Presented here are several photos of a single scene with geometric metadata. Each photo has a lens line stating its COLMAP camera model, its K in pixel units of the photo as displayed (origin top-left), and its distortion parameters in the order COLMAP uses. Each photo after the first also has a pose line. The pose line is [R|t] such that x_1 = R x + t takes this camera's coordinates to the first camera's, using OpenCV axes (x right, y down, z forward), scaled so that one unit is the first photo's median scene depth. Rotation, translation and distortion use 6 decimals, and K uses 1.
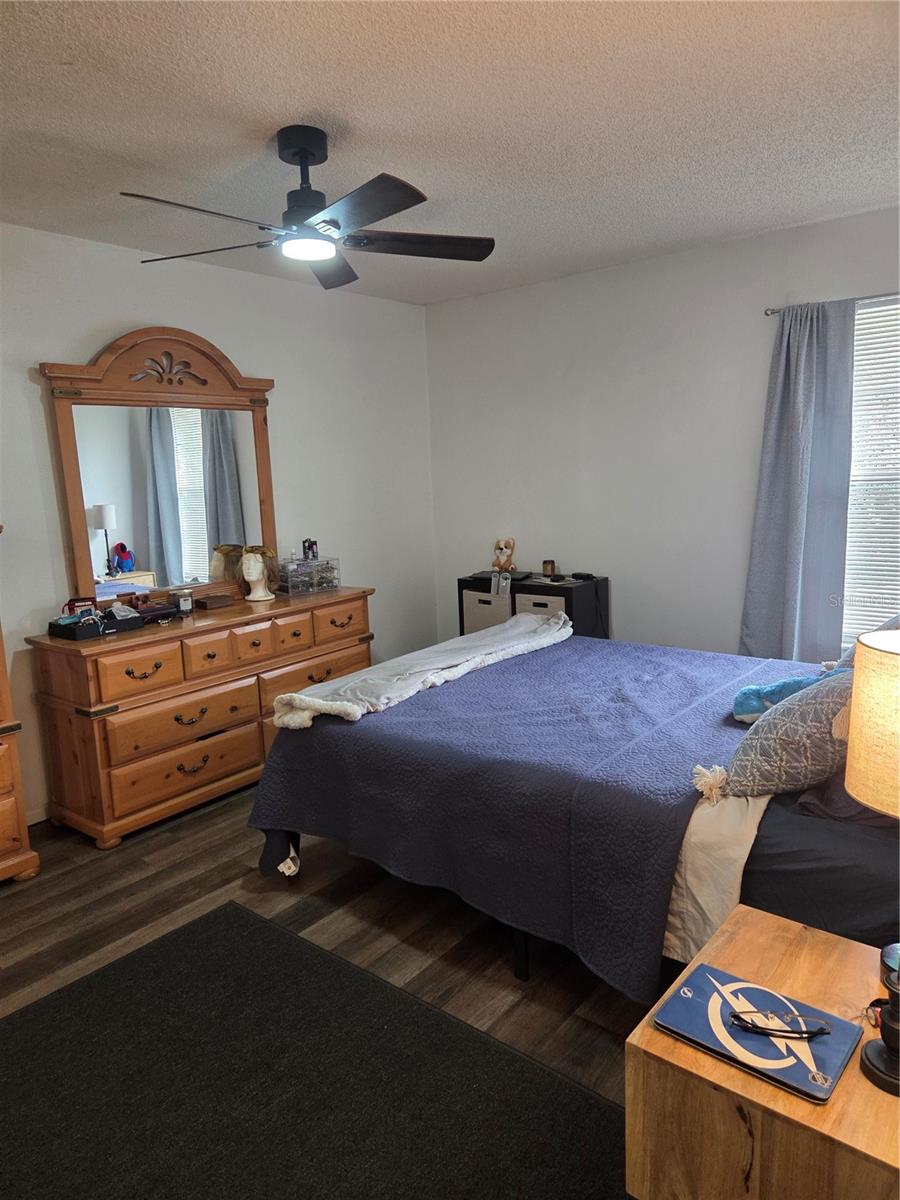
lens RADIAL K [[806.4, 0, 447.4], [0, 806.4, 598.8], [0, 0, 1]] dist [0.072507, -0.053192]
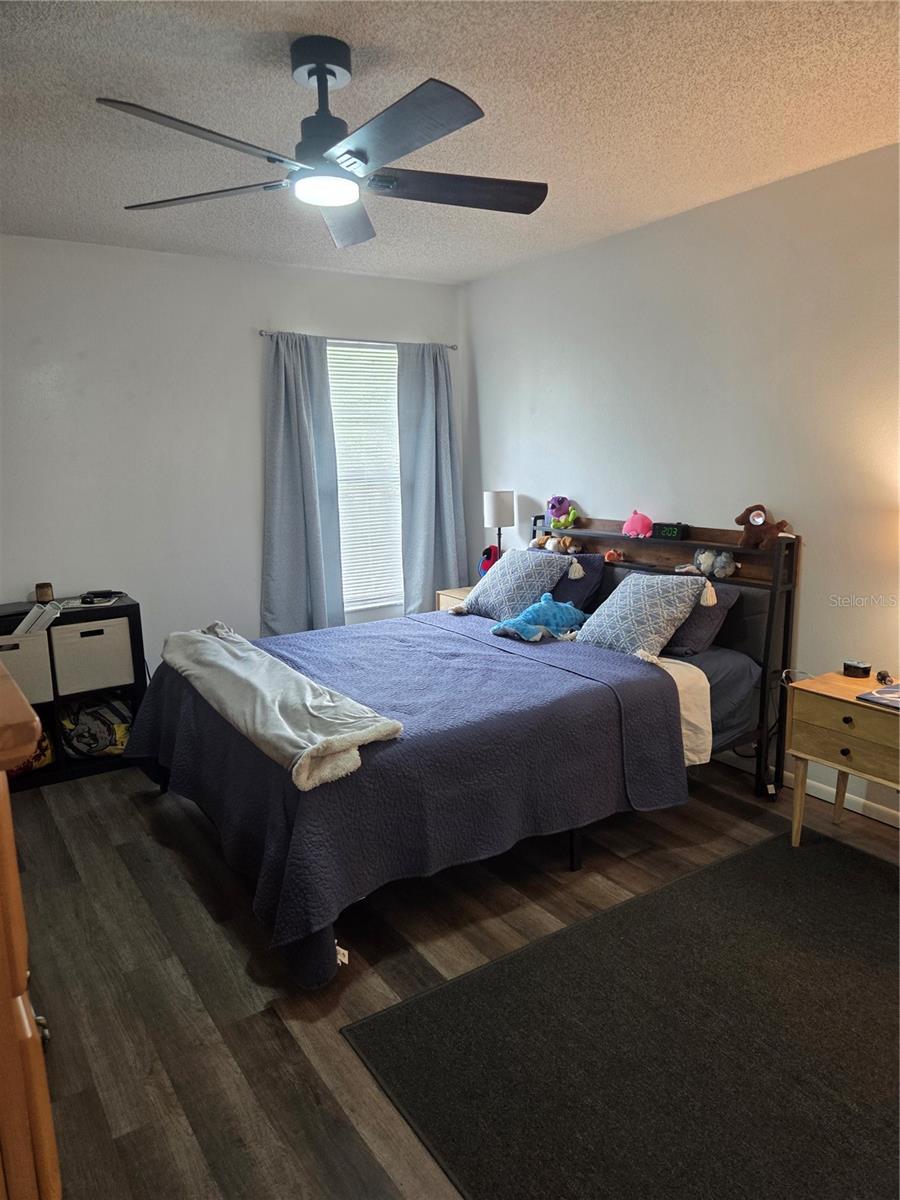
lens RADIAL K [[806.4, 0, 449.3], [0, 806.4, 604.7], [0, 0, 1]] dist [0.072507, -0.053192]
pose [[0.279326, -0.145020, 0.949182, -0.901028], [0.163718, 0.981247, 0.101740, -0.071911], [-0.946136, 0.126979, 0.297830, 0.640932]]
